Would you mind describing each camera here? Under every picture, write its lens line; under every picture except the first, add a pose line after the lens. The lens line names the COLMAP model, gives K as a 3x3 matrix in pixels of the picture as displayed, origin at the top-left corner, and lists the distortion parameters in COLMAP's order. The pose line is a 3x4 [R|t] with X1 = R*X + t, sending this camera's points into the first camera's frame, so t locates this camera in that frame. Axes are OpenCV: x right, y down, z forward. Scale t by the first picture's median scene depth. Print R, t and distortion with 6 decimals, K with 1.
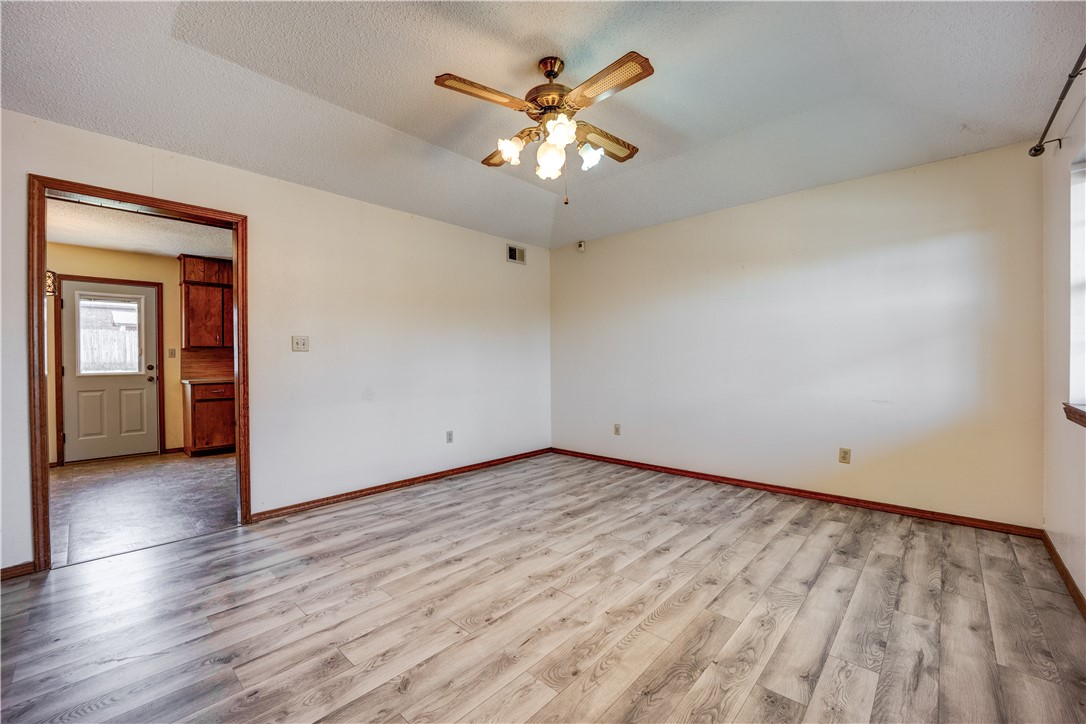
lens RADIAL K [[439.1, 0, 536.7], [0, 439.1, 362.7], [0, 0, 1]] dist [-0.021076, -0.000536]
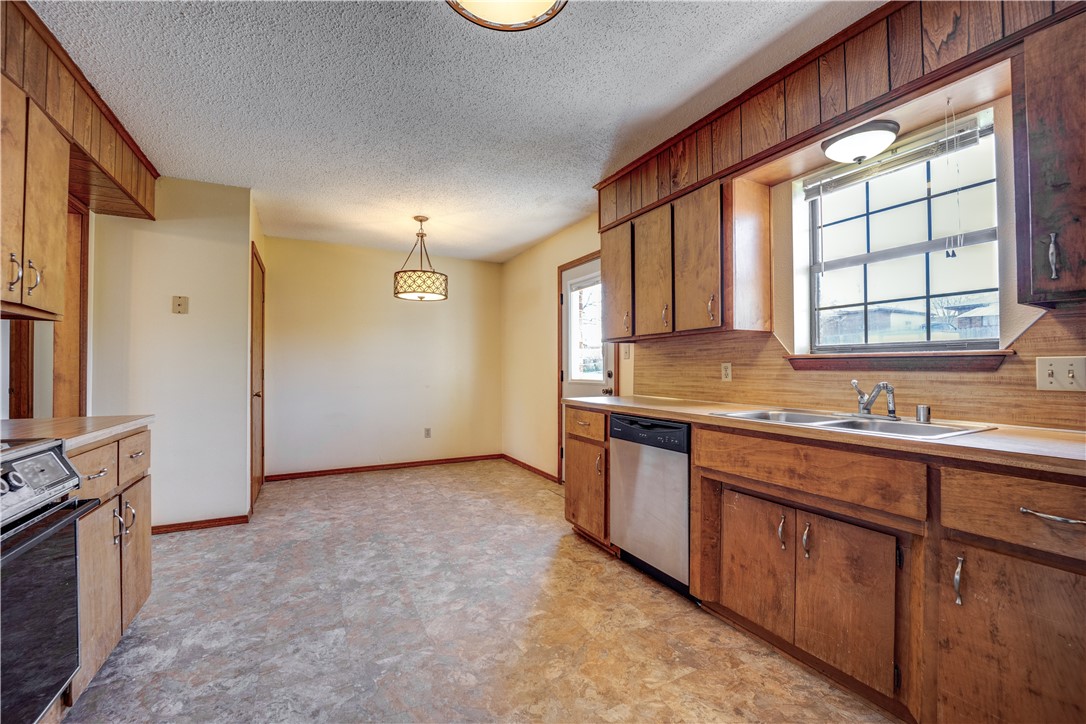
lens RADIAL K [[439.1, 0, 540.1], [0, 439.1, 364.2], [0, 0, 1]] dist [-0.021076, -0.000536]
pose [[-0.326869, 0.003221, -0.945064, -0.215522], [-0.003362, 0.999984, 0.004571, -0.006860], [0.945064, 0.004672, -0.326853, 1.107090]]
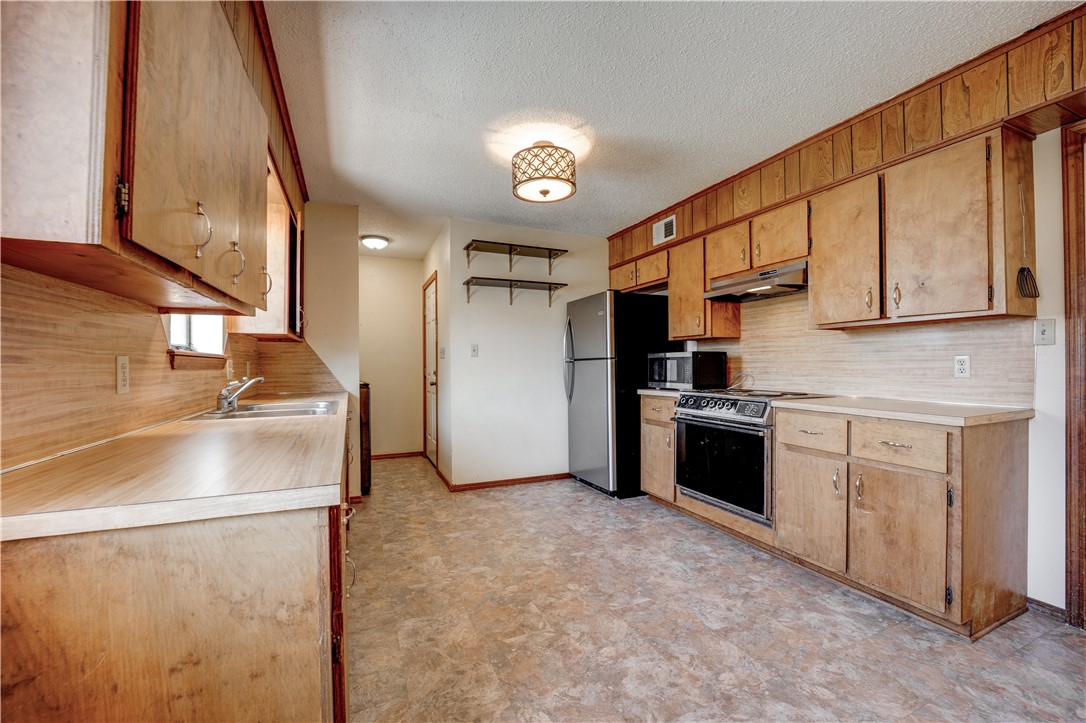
lens RADIAL K [[439.1, 0, 541.9], [0, 439.1, 363.4], [0, 0, 1]] dist [-0.021076, -0.000536]
pose [[0.394667, 0.012503, 0.918739, -0.867700], [0.008991, 0.999807, -0.017468, 0.003128], [-0.918780, 0.015154, 0.394479, 0.828530]]
